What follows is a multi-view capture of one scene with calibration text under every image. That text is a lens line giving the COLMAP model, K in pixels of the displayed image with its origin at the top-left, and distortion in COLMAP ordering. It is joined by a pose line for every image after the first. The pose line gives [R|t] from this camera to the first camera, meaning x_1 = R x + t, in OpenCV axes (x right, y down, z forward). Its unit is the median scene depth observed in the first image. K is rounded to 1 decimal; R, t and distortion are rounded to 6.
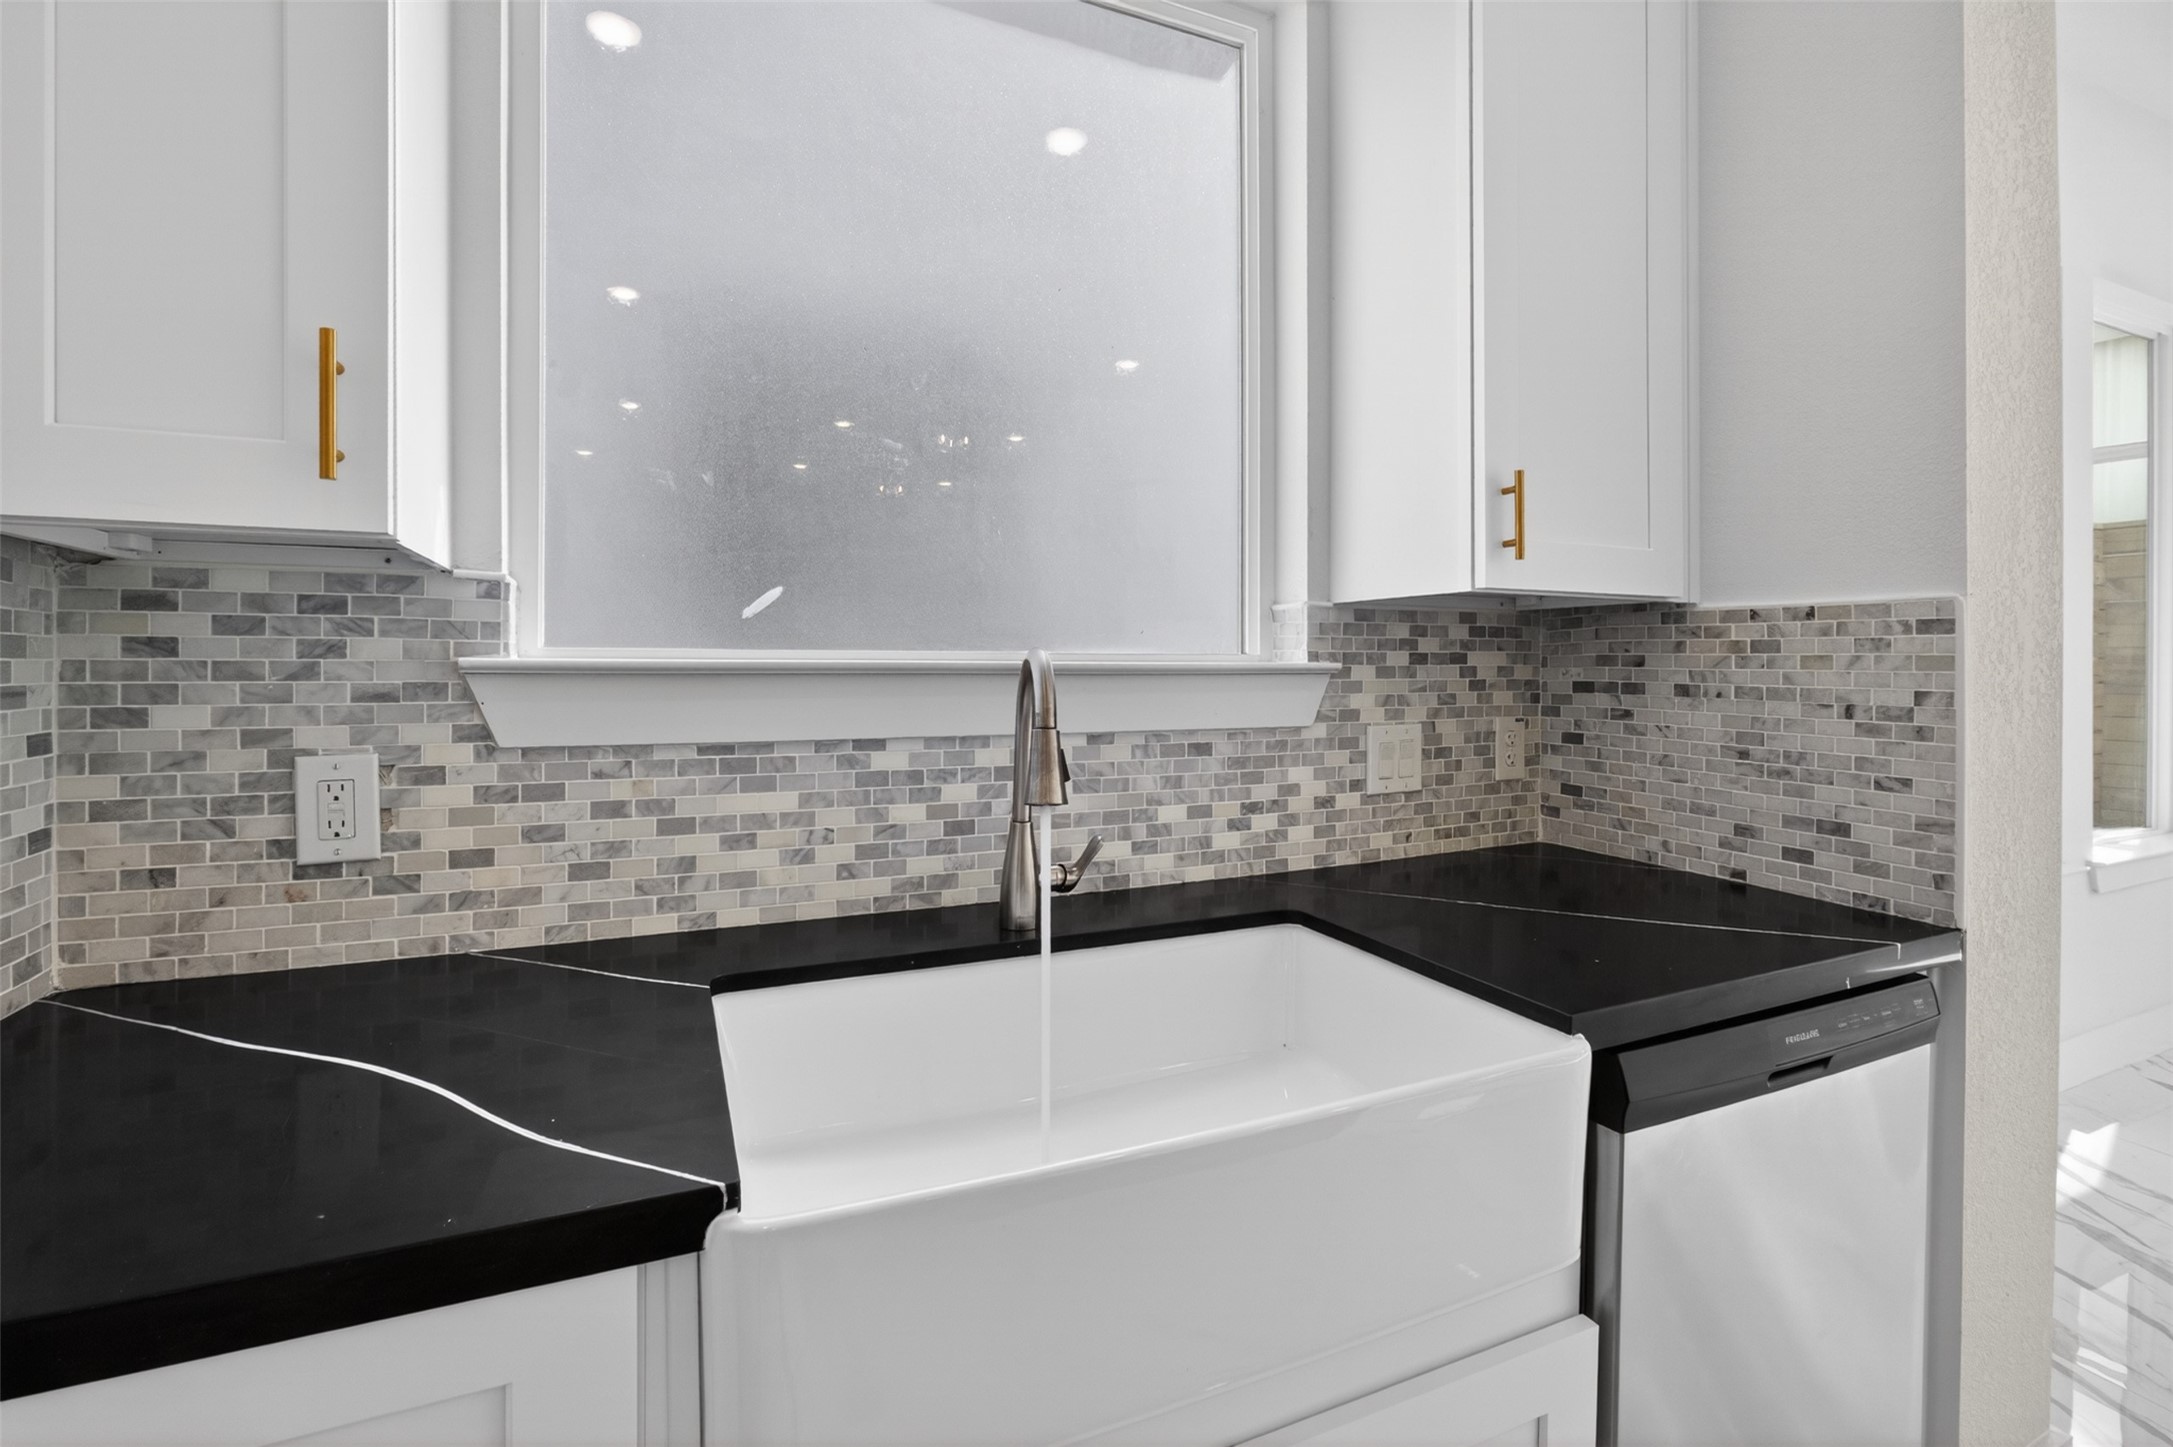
lens RADIAL K [[945.7, 0, 1051.5], [0, 945.7, 672.9], [0, 0, 1]] dist [-0.013386, 0.000307]
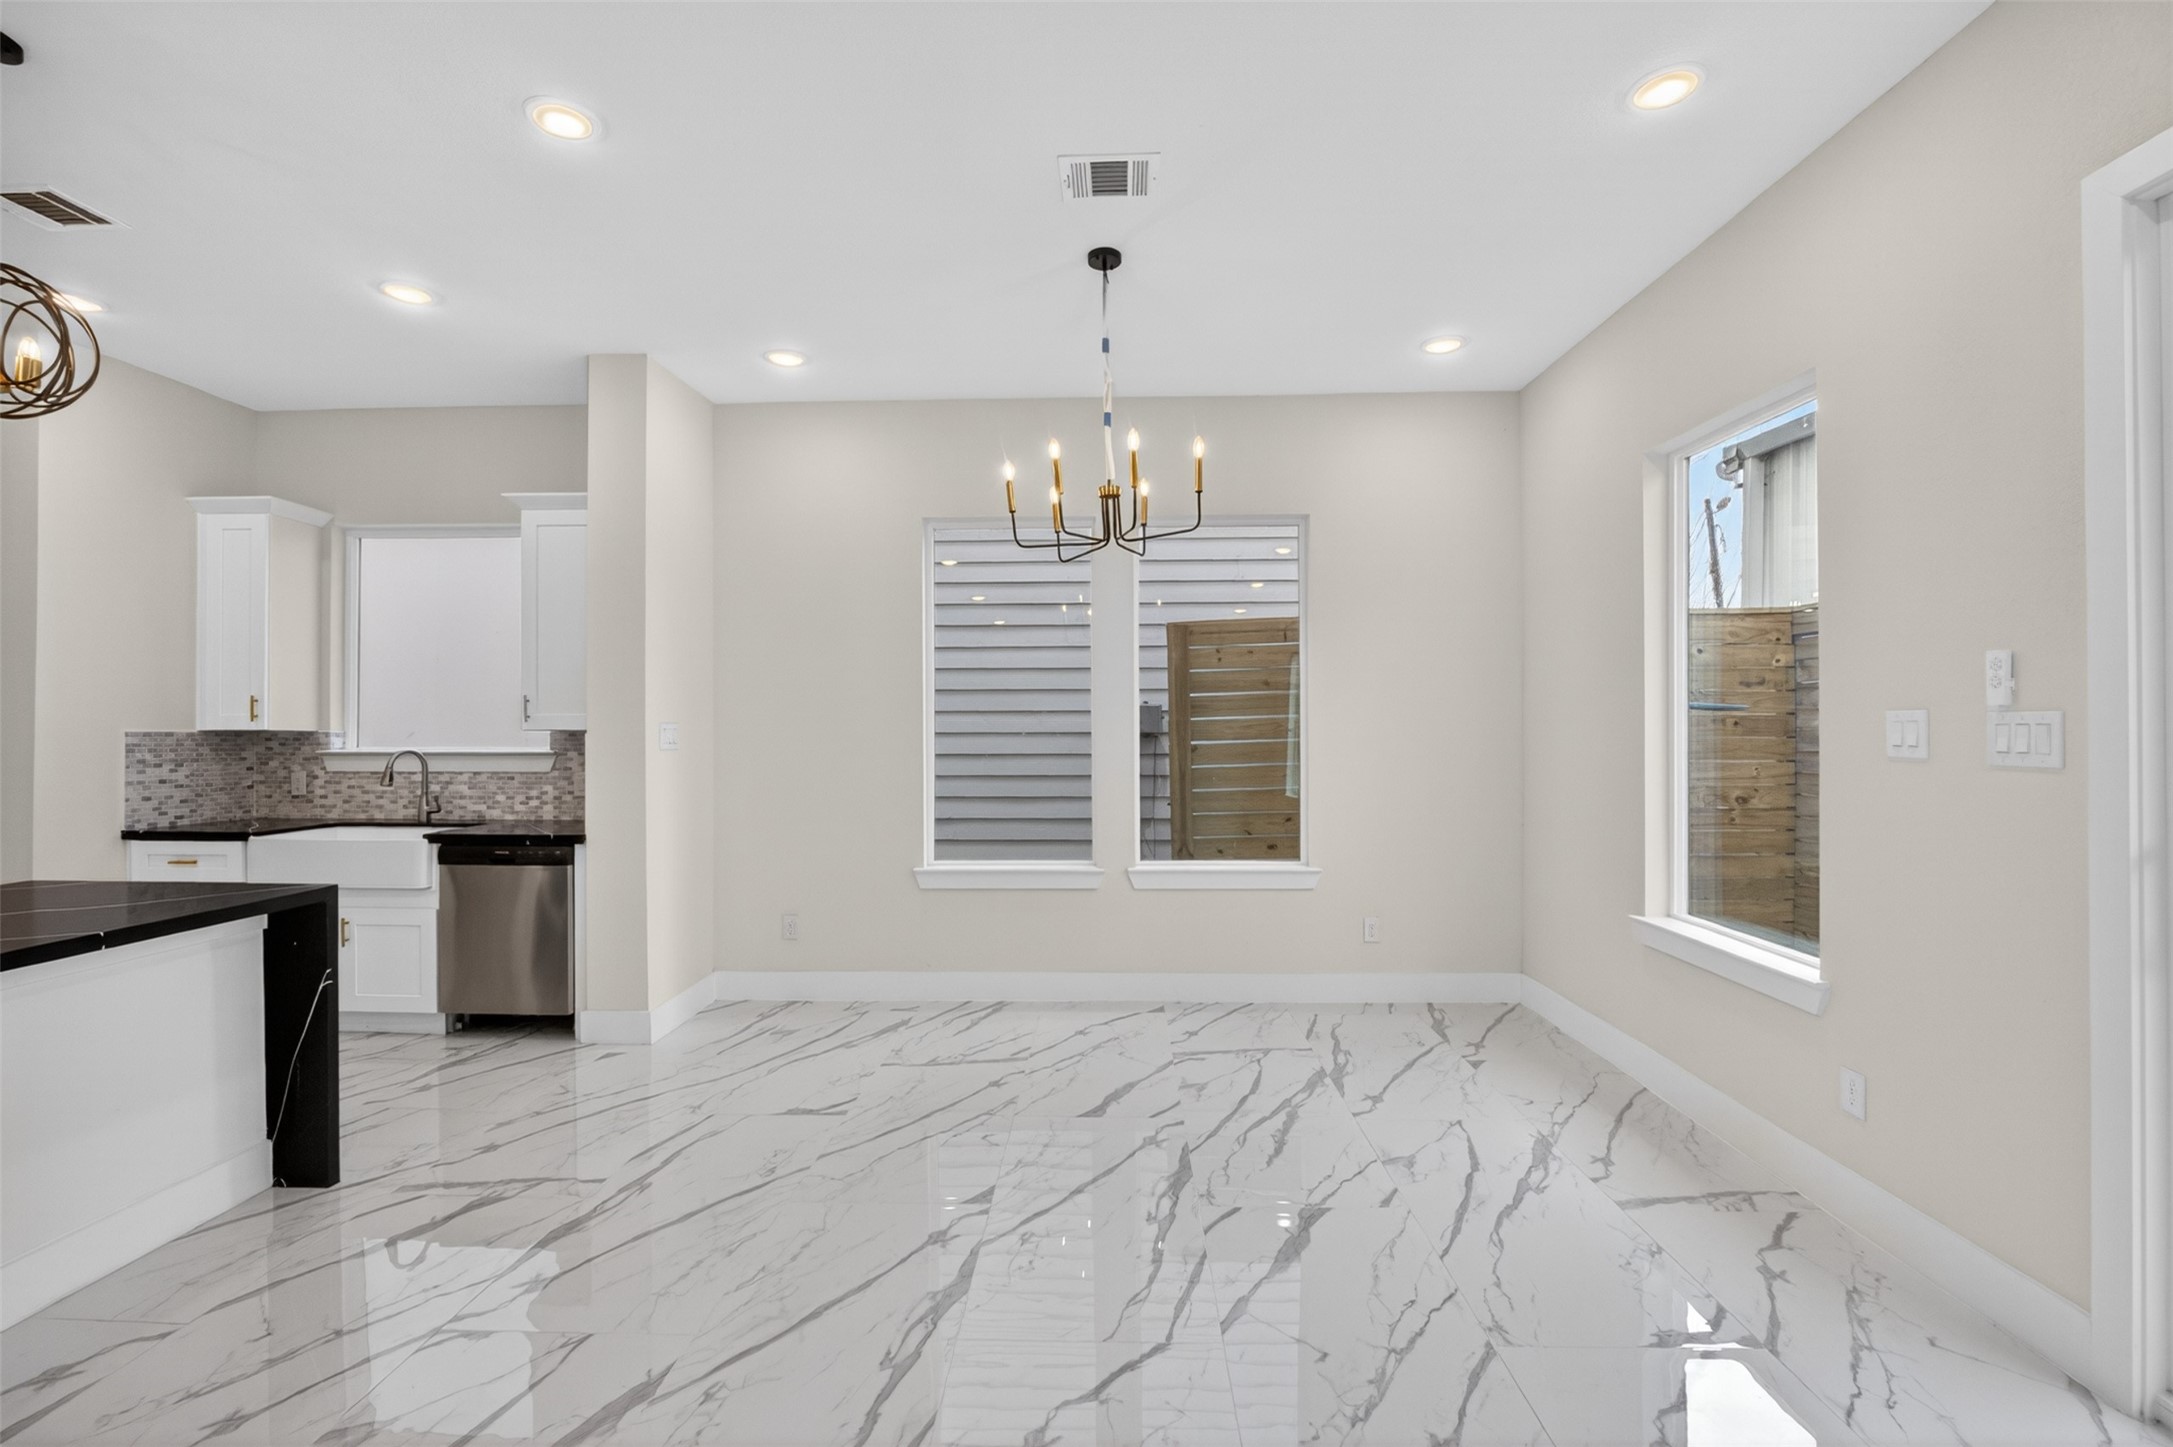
lens RADIAL K [[927.7, 0, 1082.6], [0, 927.7, 727.3], [0, 0, 1]] dist [-0.011464, 0.000631]
pose [[0.901292, -0.005278, -0.433180, 3.249346], [-0.000375, 0.999916, -0.012964, -0.052283], [0.433212, 0.011847, 0.901214, -0.978239]]
